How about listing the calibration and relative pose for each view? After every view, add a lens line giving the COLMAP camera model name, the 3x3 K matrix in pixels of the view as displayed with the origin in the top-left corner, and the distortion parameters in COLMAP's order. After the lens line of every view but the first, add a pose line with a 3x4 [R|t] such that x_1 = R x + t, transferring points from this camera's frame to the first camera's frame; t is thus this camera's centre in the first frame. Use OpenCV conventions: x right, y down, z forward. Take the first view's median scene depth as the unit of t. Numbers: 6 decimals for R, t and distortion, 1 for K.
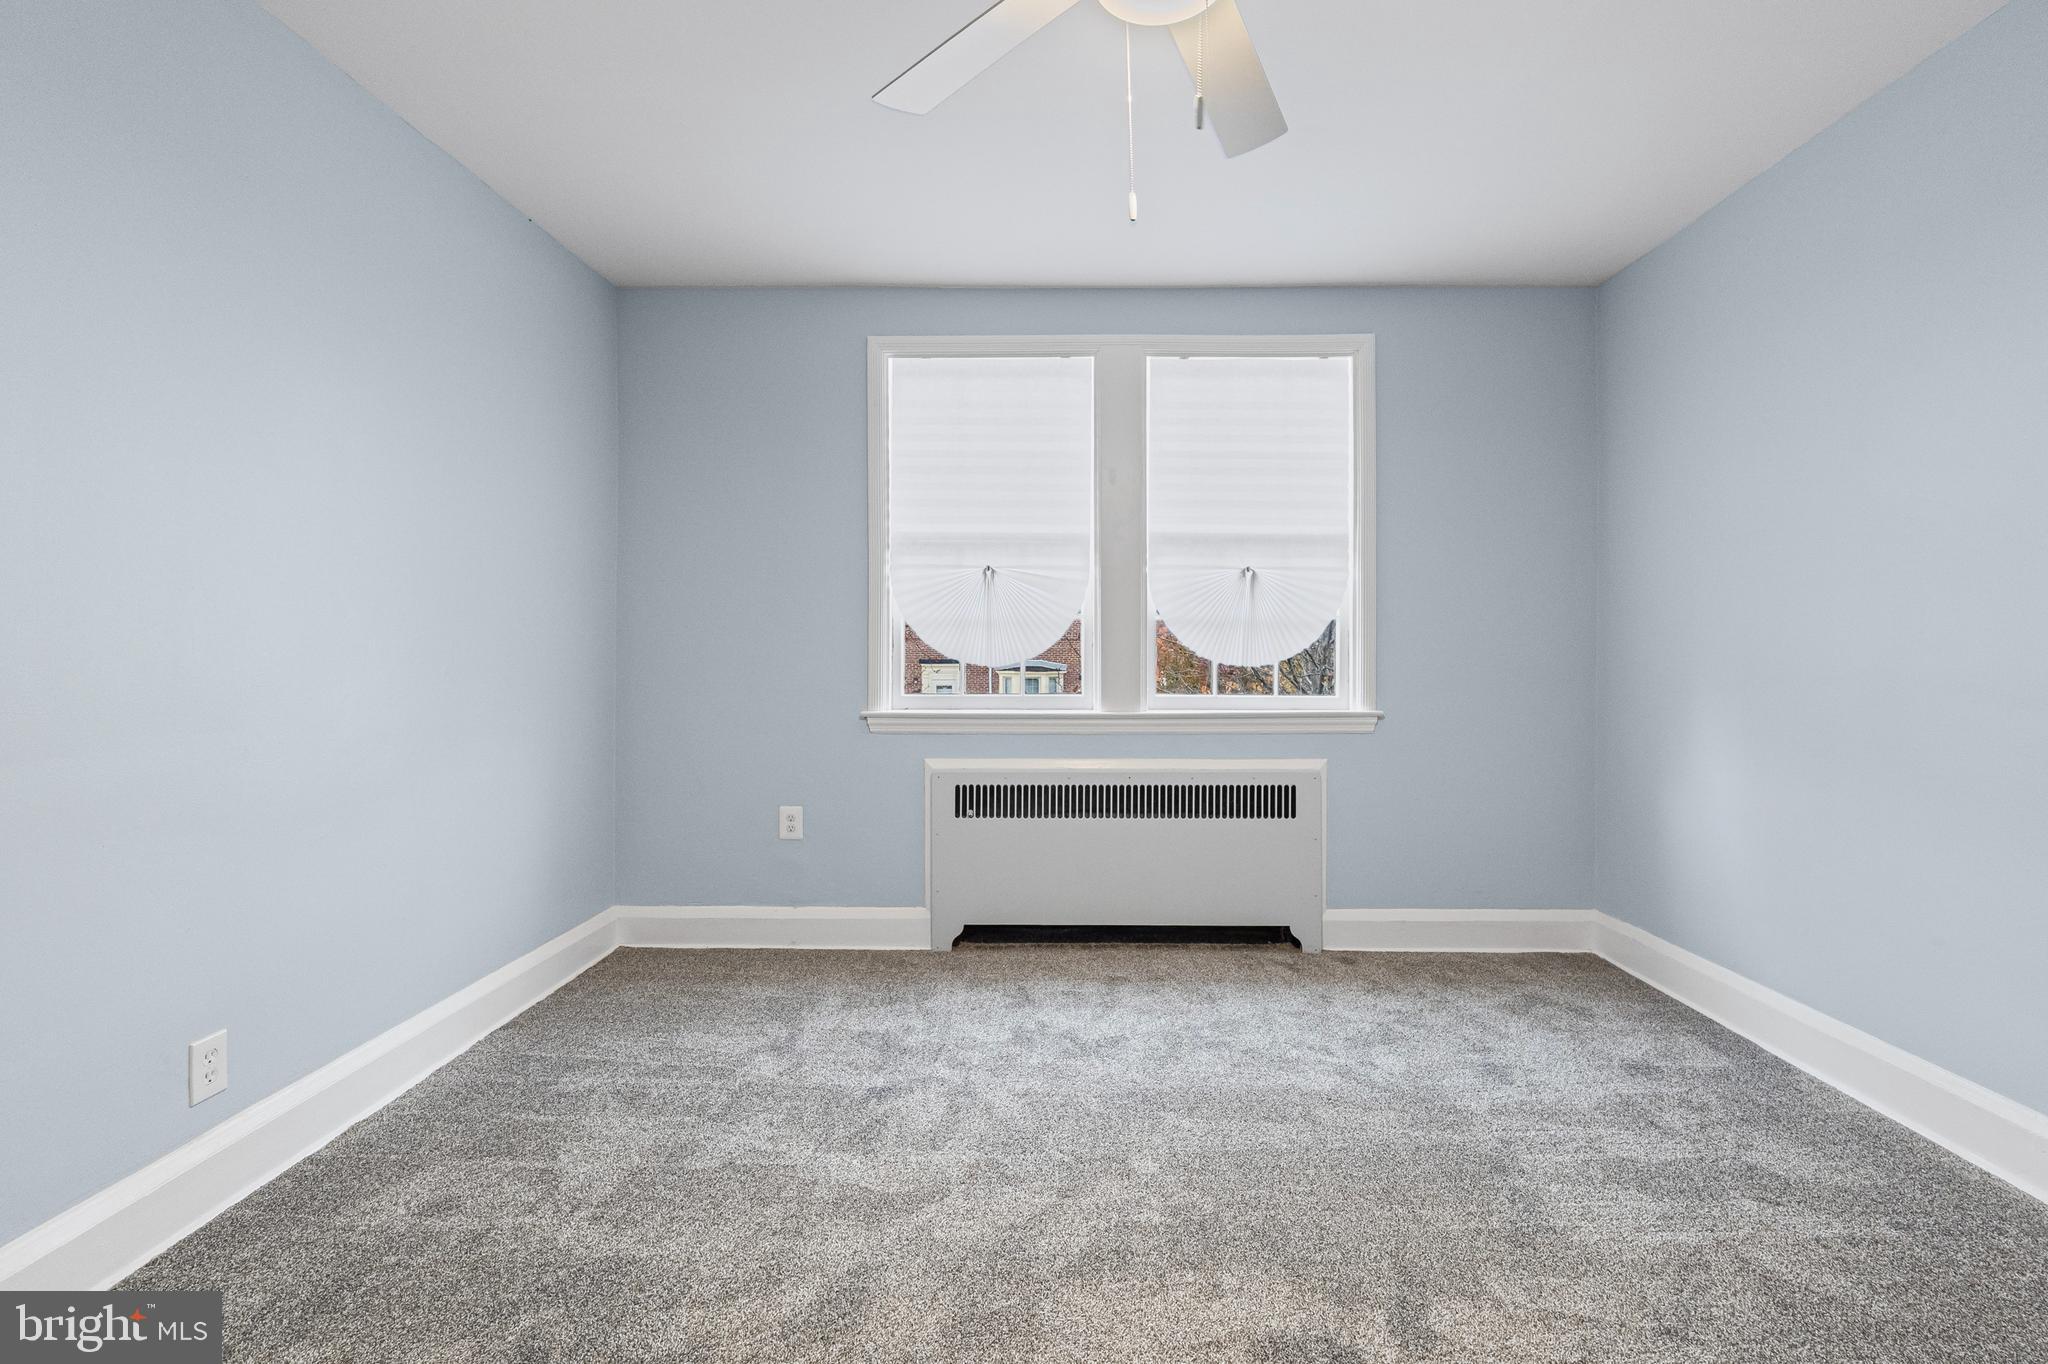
lens RADIAL K [[1026.9, 0, 1023.9], [0, 1026.9, 625.6], [0, 0, 1]] dist [-0.000482, 0.000767]
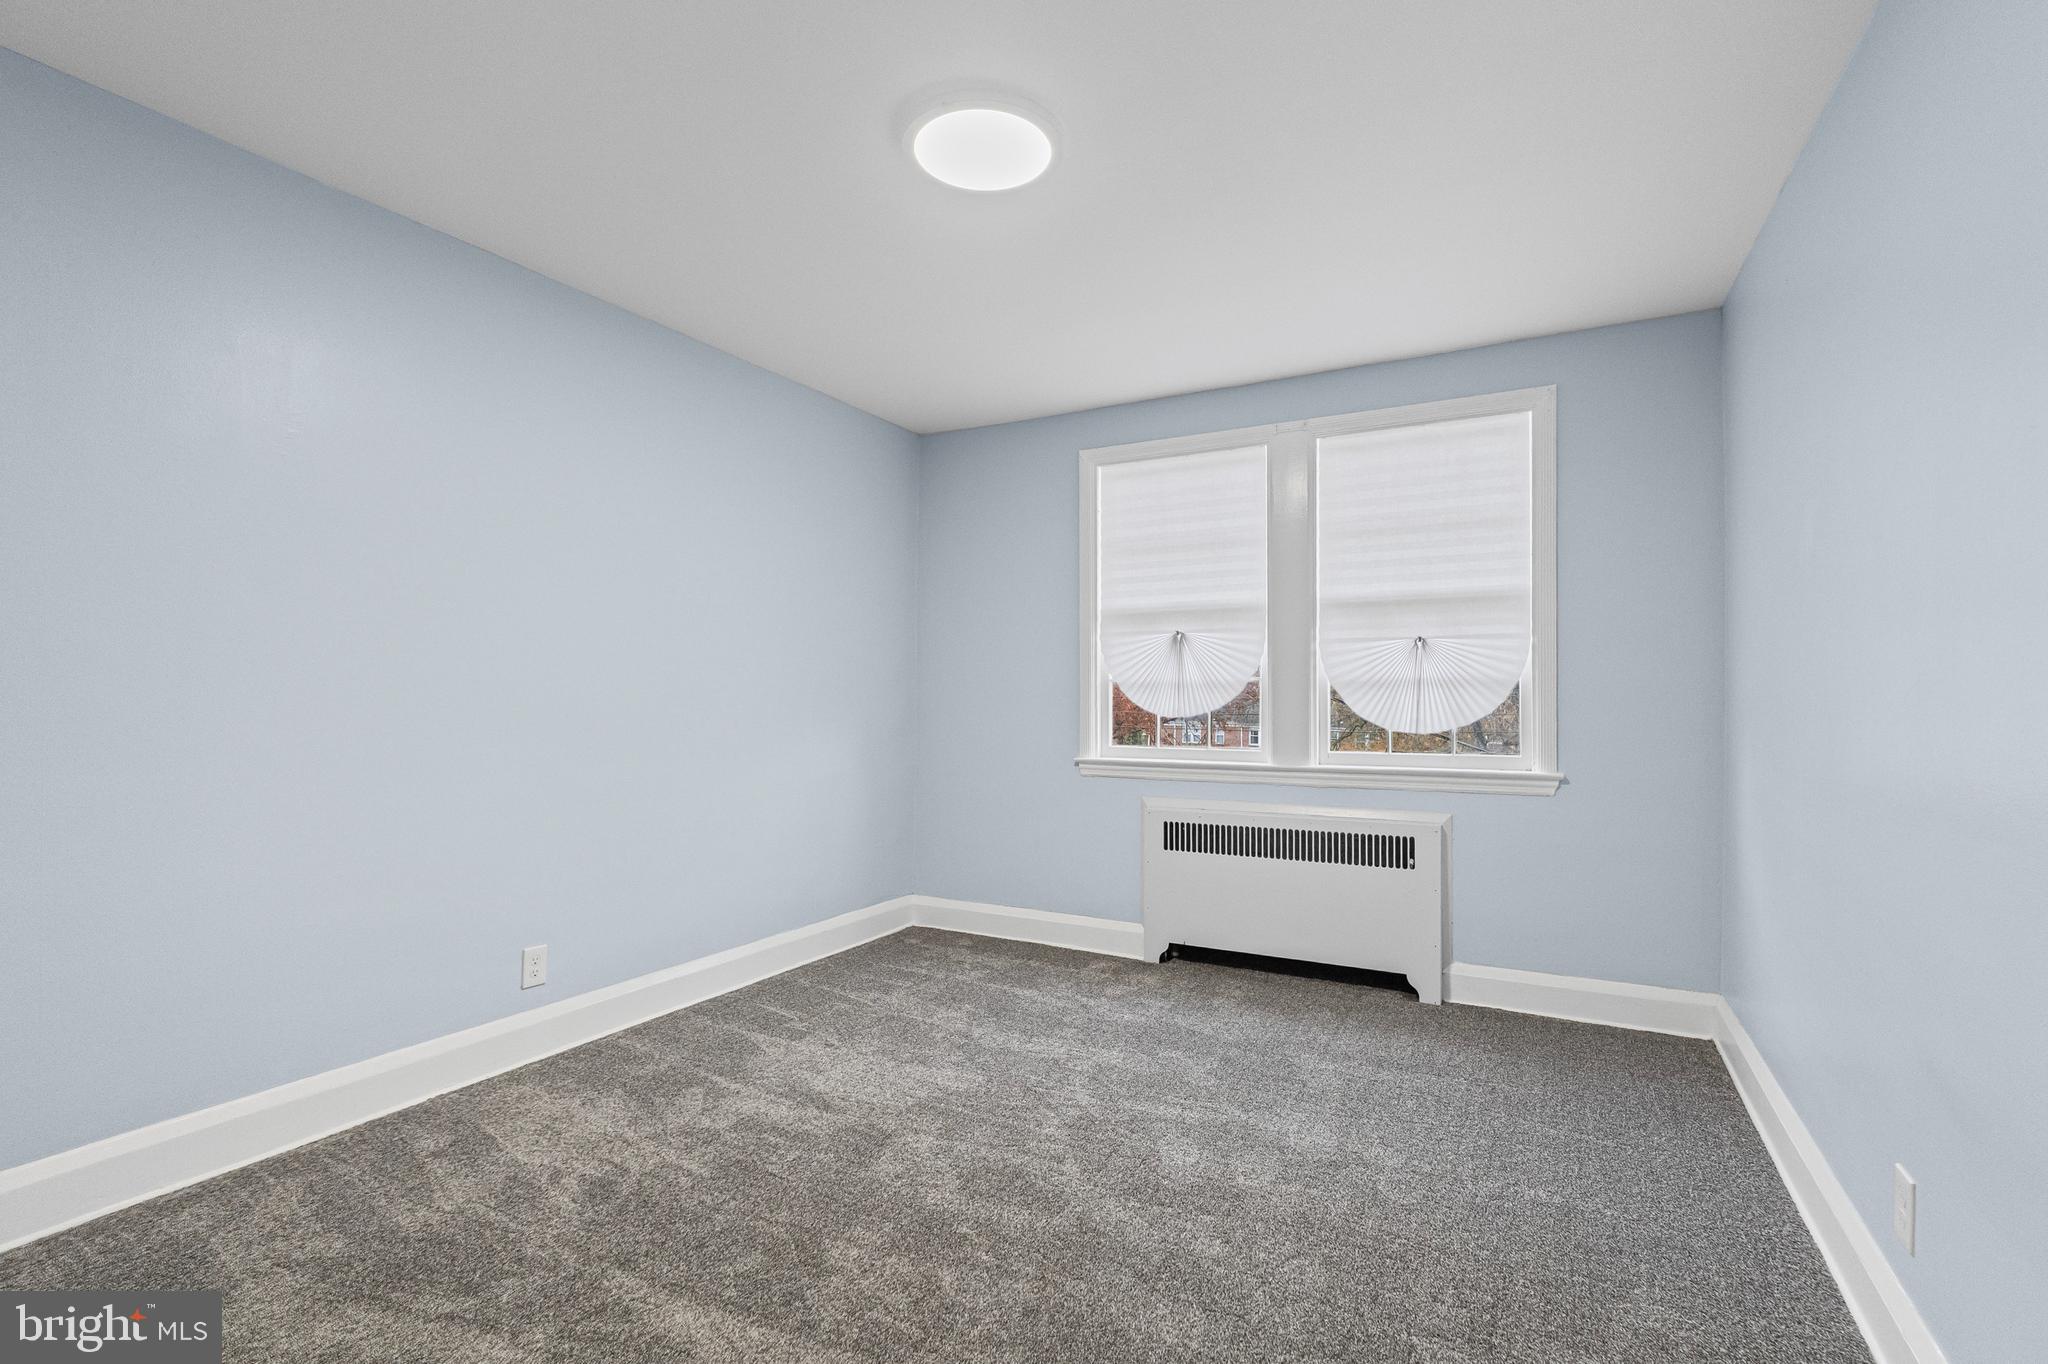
lens RADIAL K [[929.0, 0, 1029.6], [0, 929.0, 685.4], [0, 0, 1]] dist [-0.001187, -0.000087]
pose [[0.884830, -0.005175, -0.465885, 0.311341], [0.004186, 0.999986, -0.003158, 0.000918], [0.465894, 0.000844, 0.884840, -0.009847]]
